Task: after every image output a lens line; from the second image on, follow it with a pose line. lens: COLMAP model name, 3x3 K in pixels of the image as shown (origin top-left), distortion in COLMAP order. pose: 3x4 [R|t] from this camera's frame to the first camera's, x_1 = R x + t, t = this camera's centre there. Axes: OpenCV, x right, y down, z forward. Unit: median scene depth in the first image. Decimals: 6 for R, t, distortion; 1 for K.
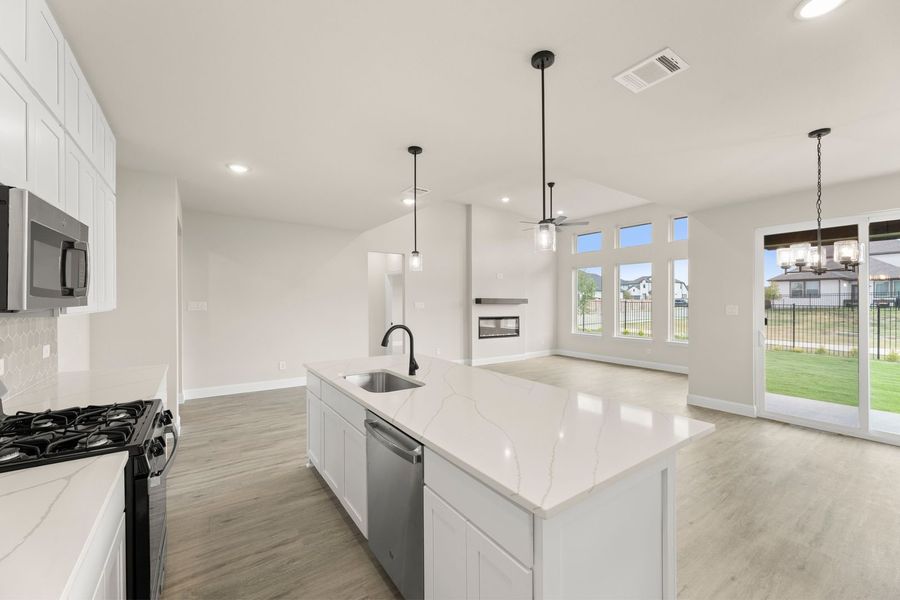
lens RADIAL K [[357.6, 0, 439.3], [0, 357.6, 301.3], [0, 0, 1]] dist [-0.017495, -0.000013]
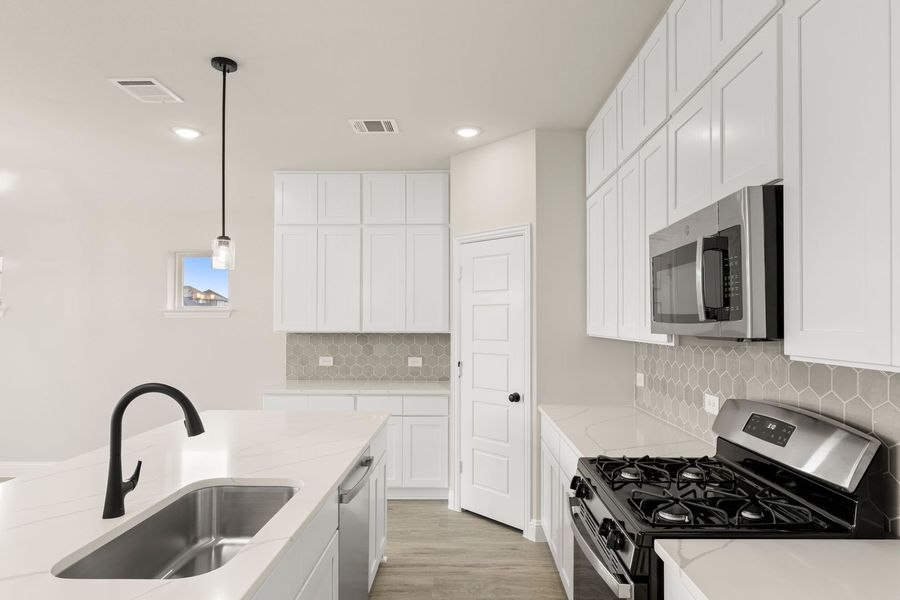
lens RADIAL K [[526.7, 0, 459.4], [0, 526.7, 315.4], [0, 0, 1]] dist [0.000039, -0.000113]
pose [[-0.821843, 0.005431, 0.569688, -0.600160], [-0.003900, 0.999878, -0.015157, 0.001615], [-0.569701, -0.014679, -0.821721, 1.027866]]
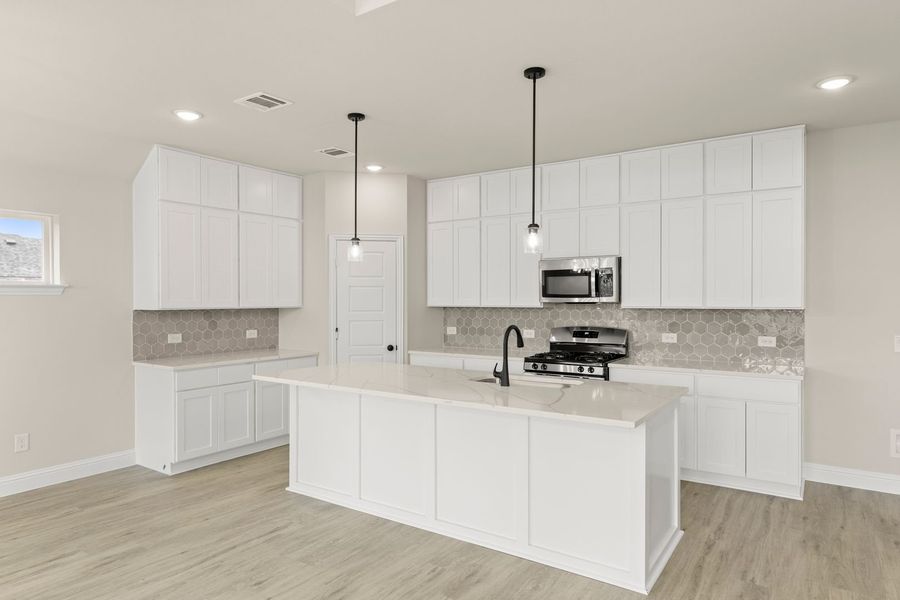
lens RADIAL K [[560.2, 0, 446.7], [0, 560.2, 305.8], [0, 0, 1]] dist [-0.004883, -0.001229]
pose [[-0.927236, 0.007037, -0.374413, 0.444049], [0.003562, 0.999944, 0.009973, 0.004986], [0.374462, 0.007914, -0.927209, 1.776228]]
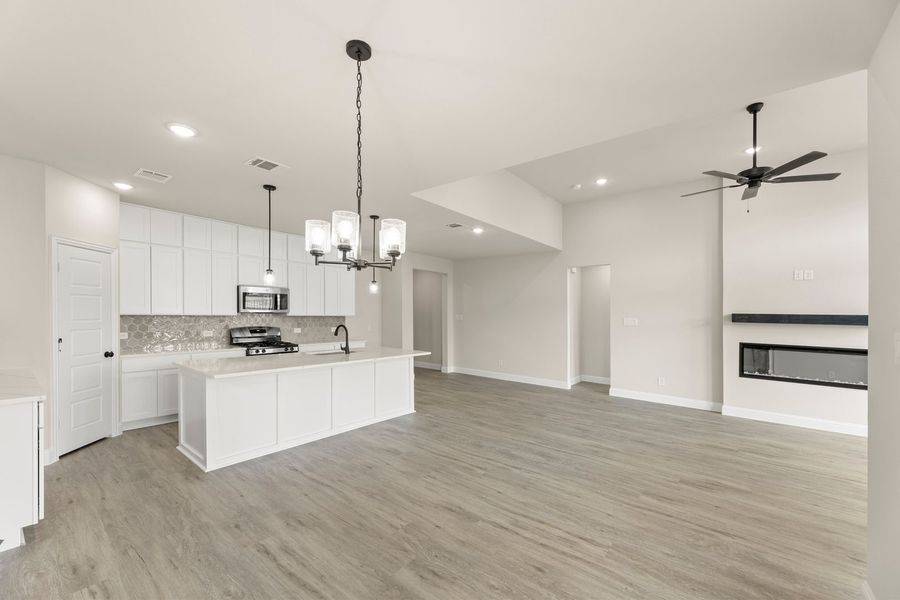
lens RADIAL K [[365.1, 0, 449.2], [0, 365.1, 312.9], [0, 0, 1]] dist [0.000847, 0.000000]
pose [[0.303716, 0.009826, -0.952712, 1.455660], [-0.017084, 0.999842, 0.004866, -0.009273], [0.952610, 0.014799, 0.303836, 0.761052]]
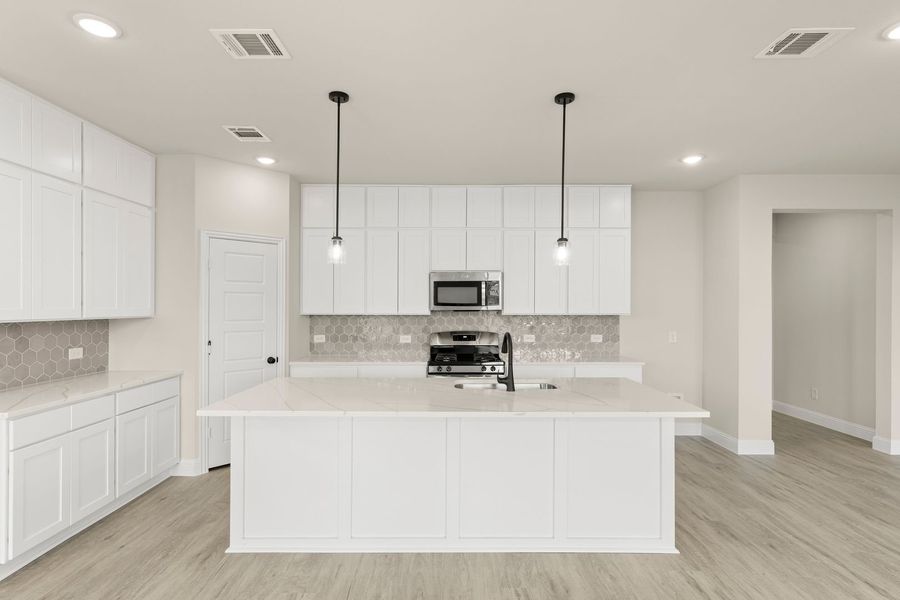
lens RADIAL K [[461.5, 0, 450.6], [0, 461.5, 309.6], [0, 0, 1]] dist [-0.002411, -0.000736]
pose [[-0.550153, 0.007285, -0.835032, 0.777527], [0.001841, 0.999970, 0.007510, -0.000690], [0.835062, 0.002595, -0.550150, 1.226400]]
